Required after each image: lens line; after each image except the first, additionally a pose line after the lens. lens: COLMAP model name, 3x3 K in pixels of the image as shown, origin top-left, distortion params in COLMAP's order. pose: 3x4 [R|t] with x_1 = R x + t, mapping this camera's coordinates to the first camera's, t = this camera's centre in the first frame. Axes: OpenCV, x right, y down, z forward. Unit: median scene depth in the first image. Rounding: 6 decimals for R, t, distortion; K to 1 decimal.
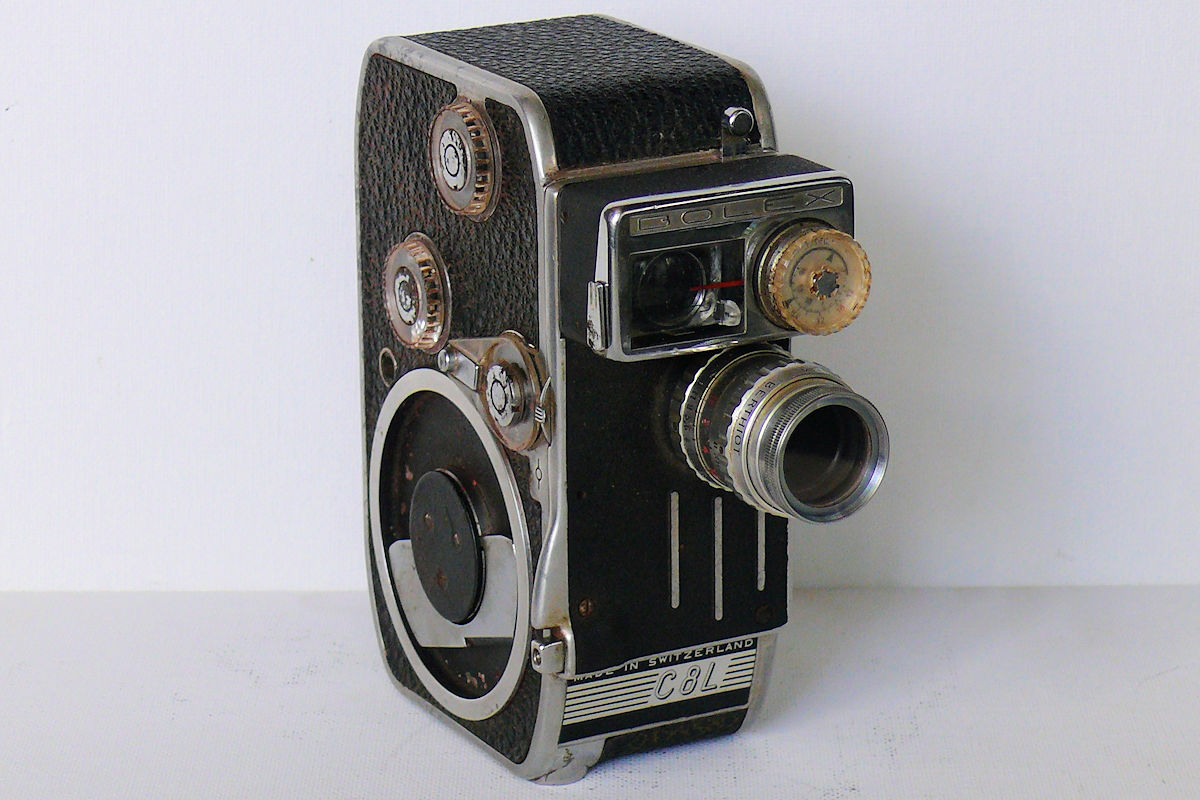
lens RADIAL K [[3898.4, 0, 600.1], [0, 3898.4, 400.4], [0, 0, 1]] dist [0.003862, 0.000000]
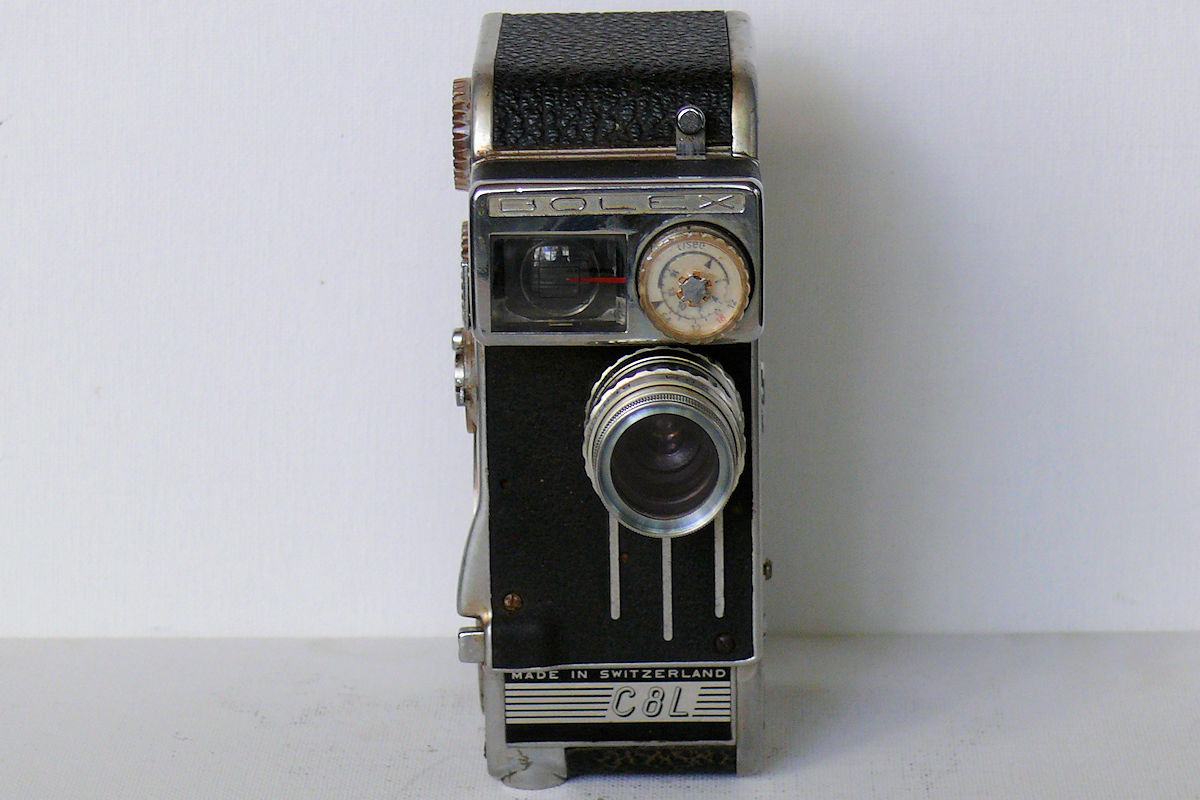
lens RADIAL K [[4733.5, 0, 600.2], [0, 4733.5, 399.7], [0, 0, 1]] dist [0.028357, 0.000000]
pose [[0.881041, 0.120264, -0.457496, 0.537605], [-0.135892, 0.990723, -0.001264, 0.001563], [0.453100, 0.063284, 0.889211, -0.044562]]
